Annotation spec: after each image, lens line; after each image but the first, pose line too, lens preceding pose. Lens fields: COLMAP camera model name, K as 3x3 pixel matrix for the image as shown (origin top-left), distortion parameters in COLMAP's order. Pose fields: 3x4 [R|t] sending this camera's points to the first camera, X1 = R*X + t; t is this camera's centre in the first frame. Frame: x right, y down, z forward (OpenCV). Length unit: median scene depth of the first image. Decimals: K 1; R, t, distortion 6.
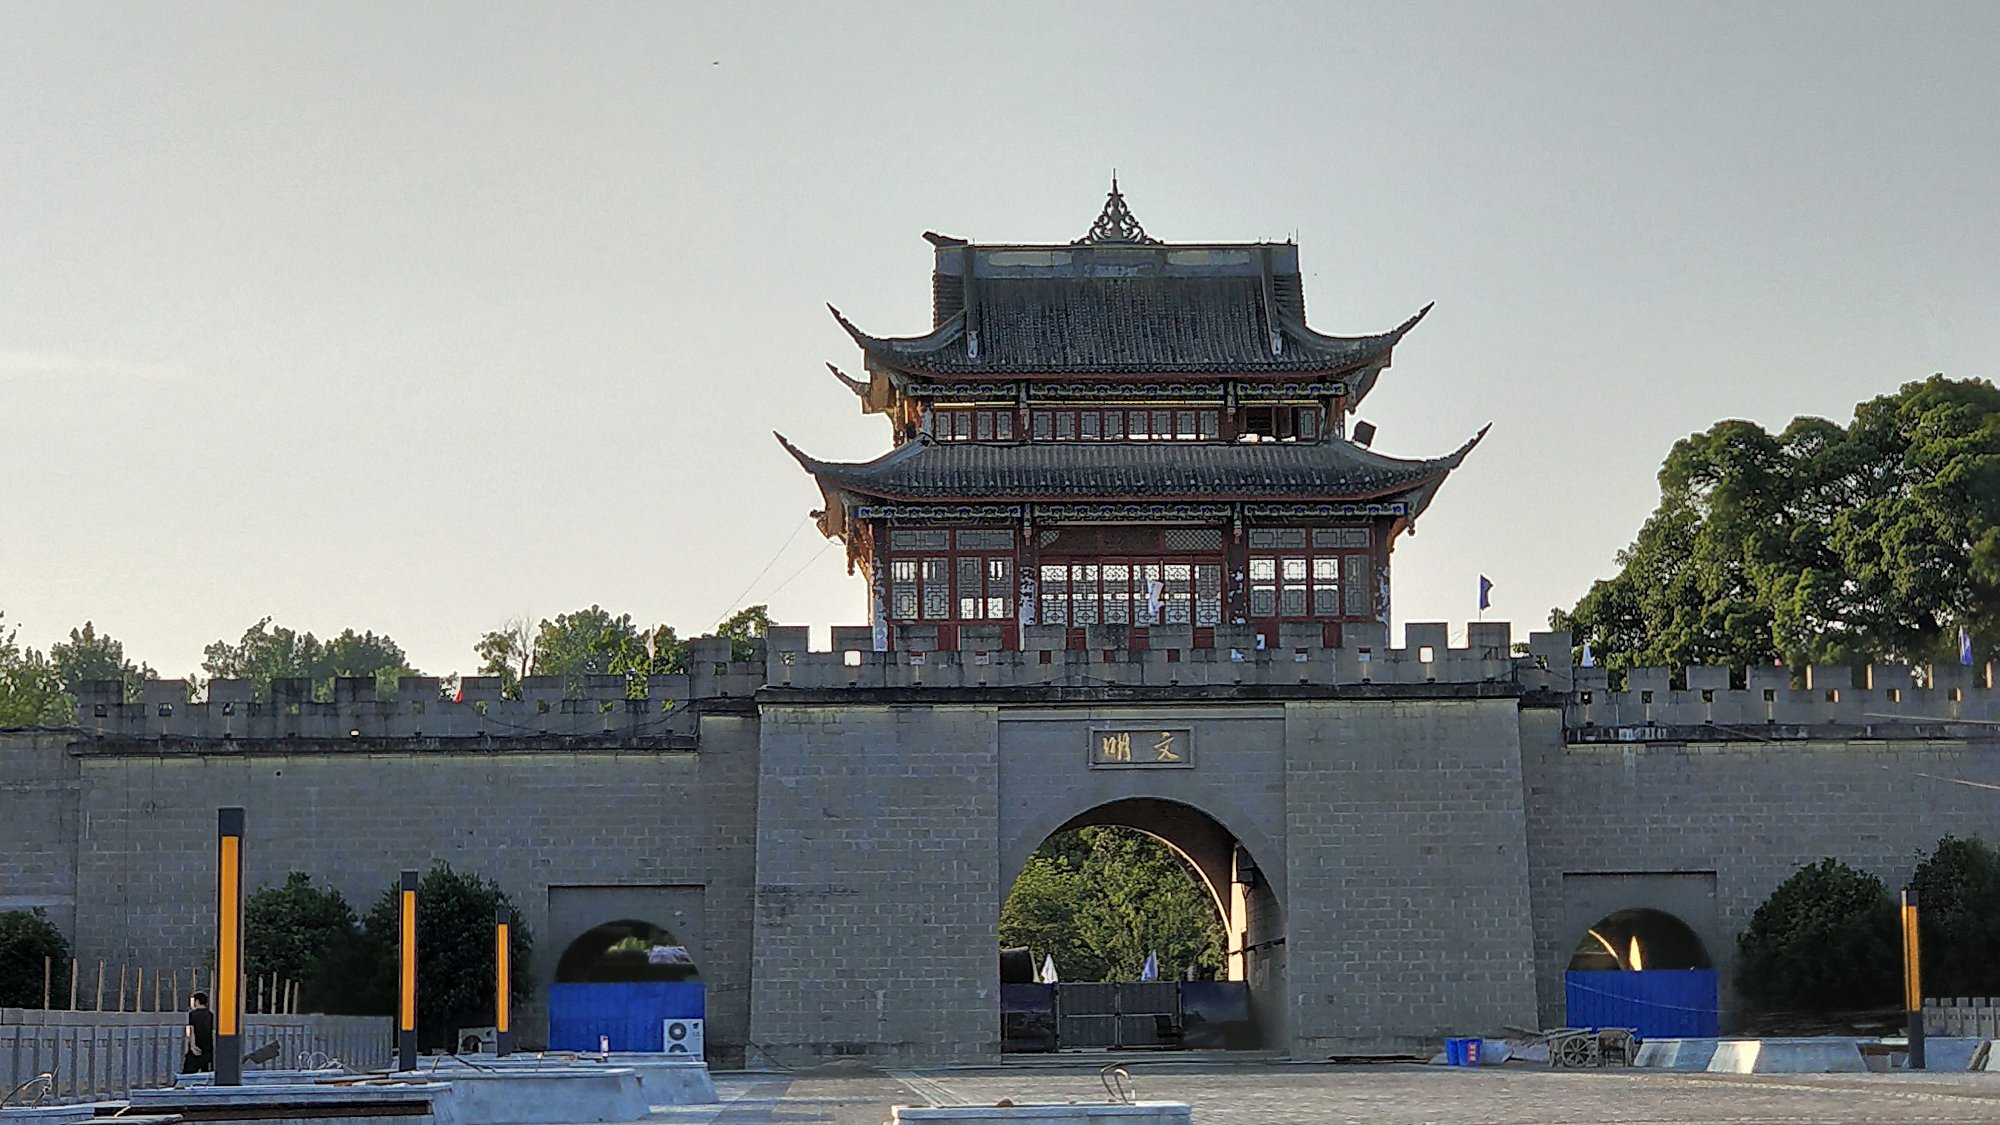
lens RADIAL K [[4878.7, 0, 997.0], [0, 4878.7, 571.9], [0, 0, 1]] dist [-0.285673, 0.000000]
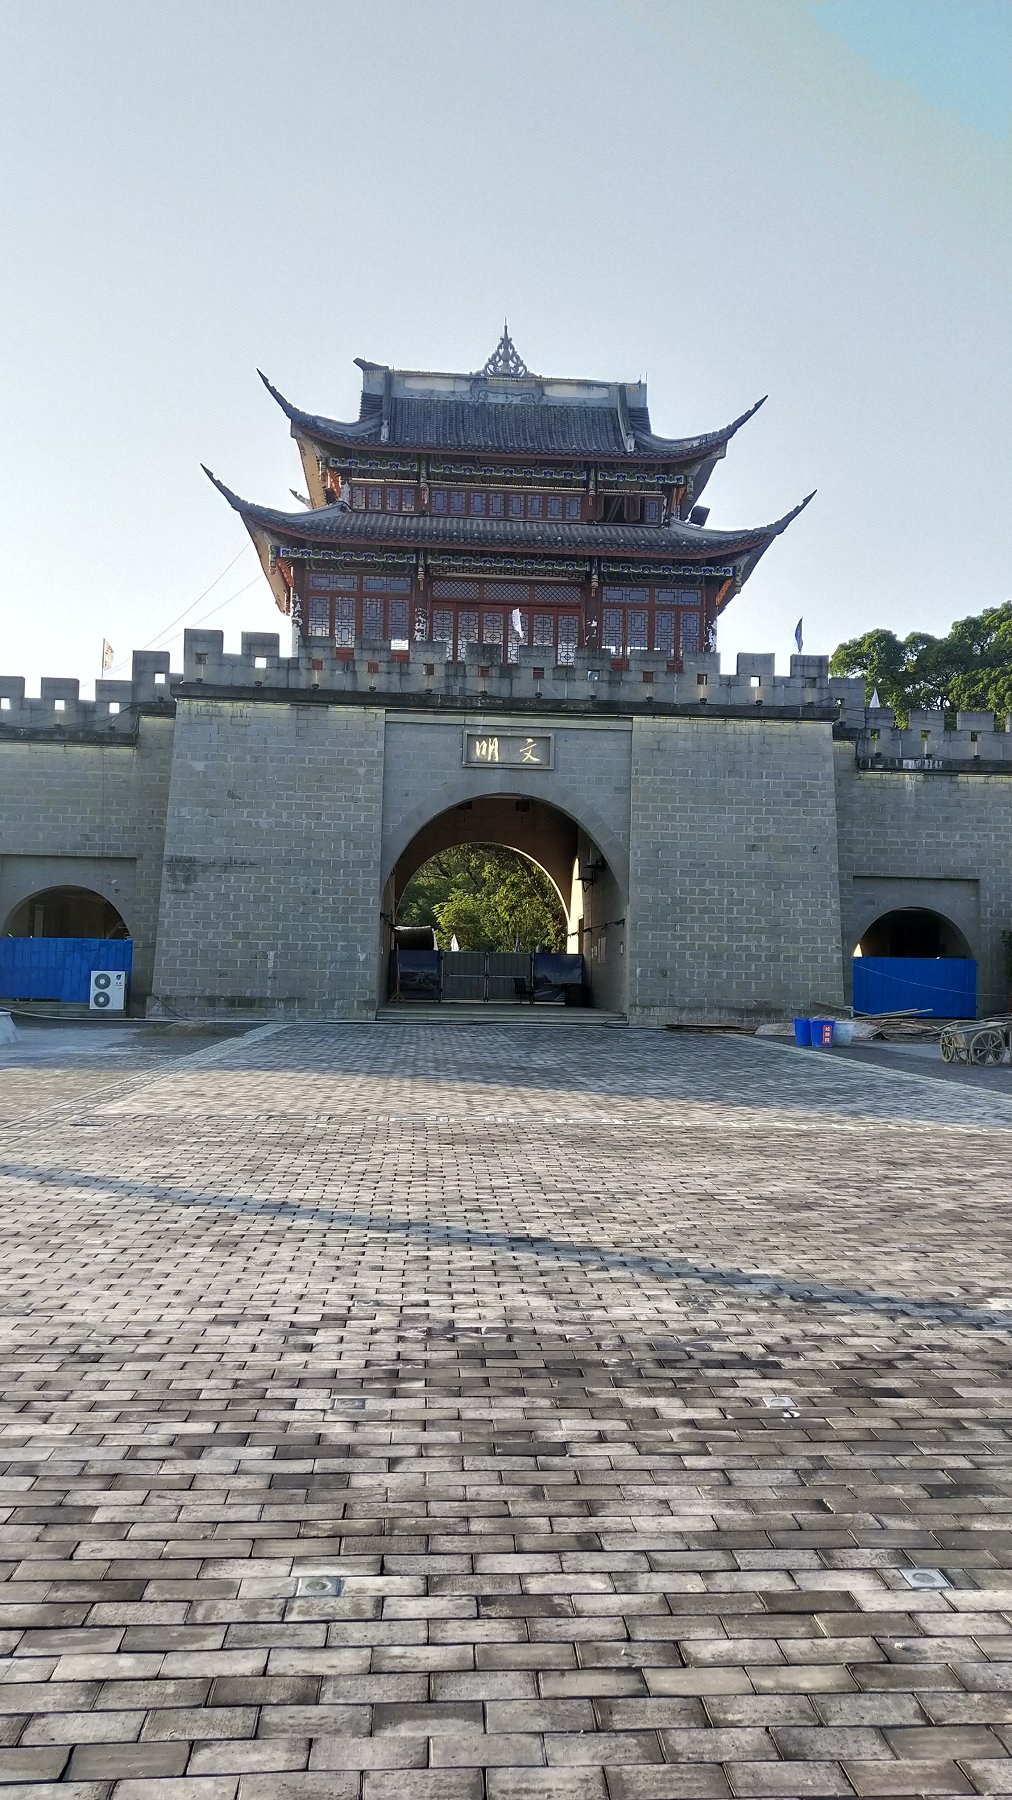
lens RADIAL K [[1367.2, 0, 507.5], [0, 1367.2, 904.1], [0, 0, 1]] dist [0.069275, -0.001750]
pose [[0.999180, 0.035089, 0.020202, 0.023747], [-0.036017, 0.998219, 0.047559, 0.056239], [-0.018497, -0.048248, 0.998664, 0.662220]]
